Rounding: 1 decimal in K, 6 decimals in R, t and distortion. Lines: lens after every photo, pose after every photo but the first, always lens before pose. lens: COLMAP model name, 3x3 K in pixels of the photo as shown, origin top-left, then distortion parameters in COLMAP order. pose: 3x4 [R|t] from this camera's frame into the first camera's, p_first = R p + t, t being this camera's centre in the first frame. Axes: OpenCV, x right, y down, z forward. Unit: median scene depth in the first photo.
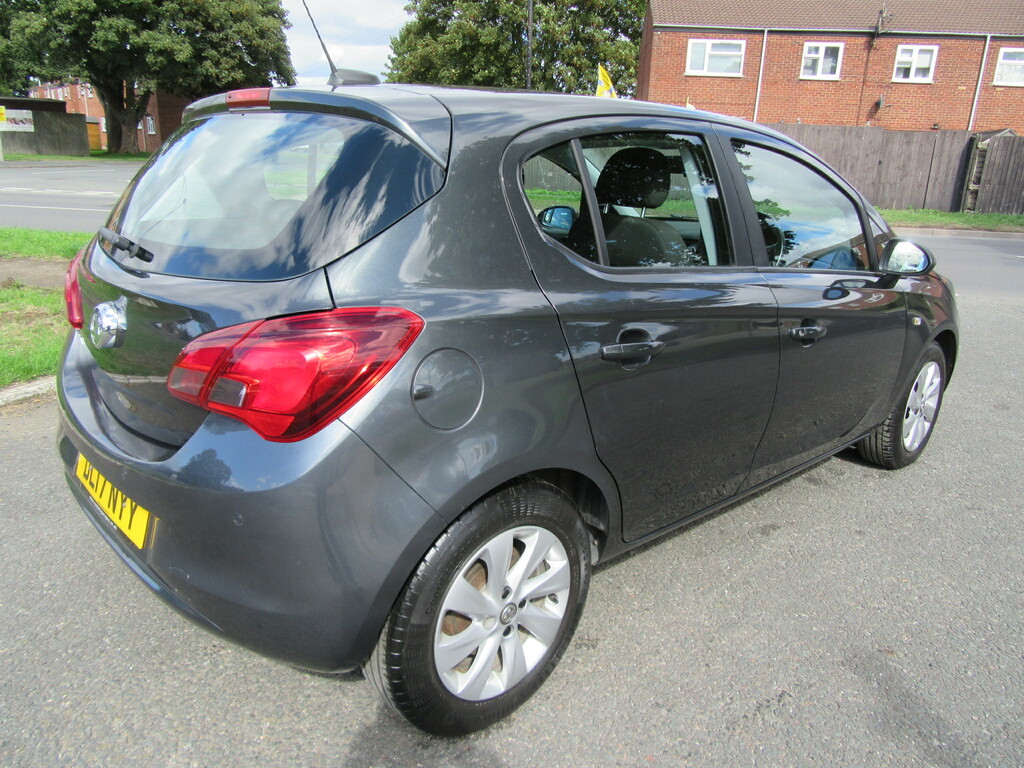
lens RADIAL K [[762.1, 0, 508.2], [0, 762.1, 376.7], [0, 0, 1]] dist [-0.013480, 0.010907]
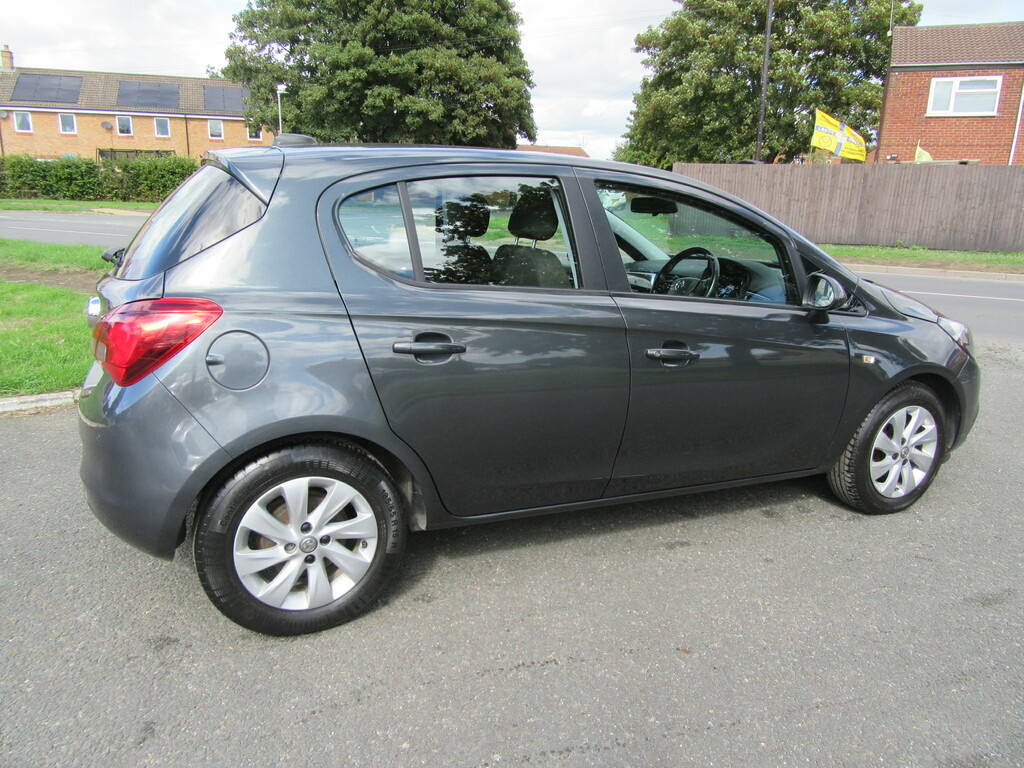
lens RADIAL K [[762.1, 0, 517.9], [0, 762.1, 385.2], [0, 0, 1]] dist [-0.013480, 0.010907]
pose [[0.950264, 0.068479, -0.303825, 0.368625], [-0.083427, 0.995846, -0.036478, 0.031258], [0.300064, 0.060011, 0.952029, -0.069491]]
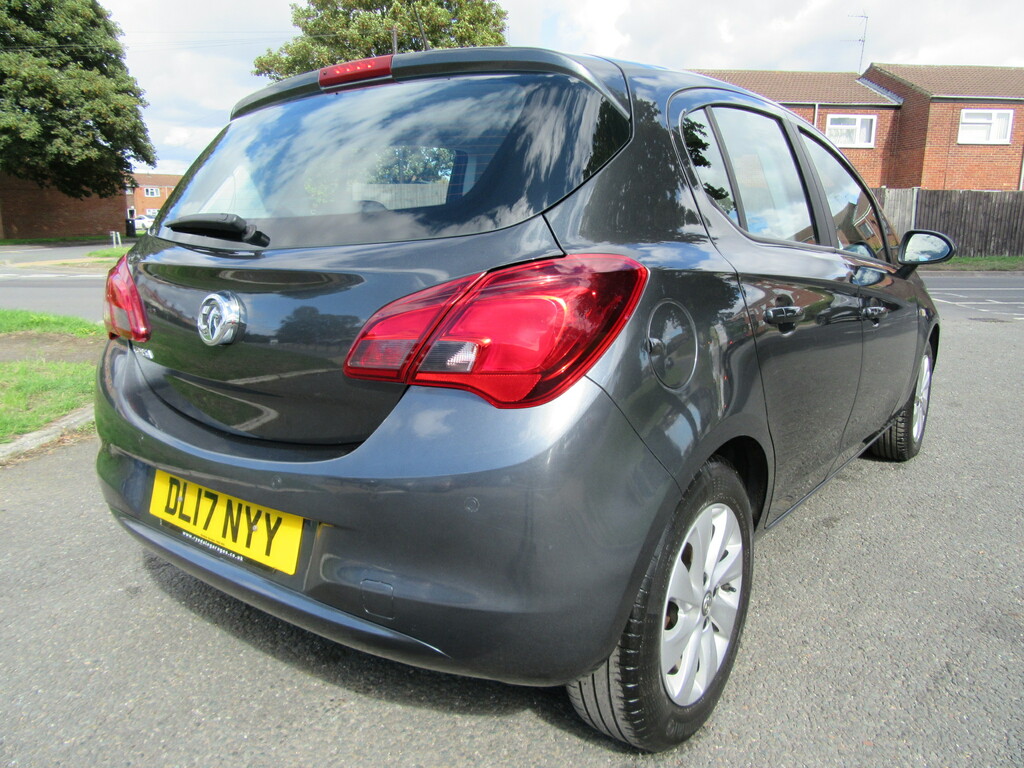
lens RADIAL K [[762.1, 0, 503.6], [0, 762.1, 380.2], [0, 0, 1]] dist [-0.013480, 0.010907]
pose [[0.983360, -0.068682, 0.168184, -0.195289], [0.083560, 0.993037, -0.083039, 0.052968], [-0.161310, 0.095711, 0.982252, 0.061891]]
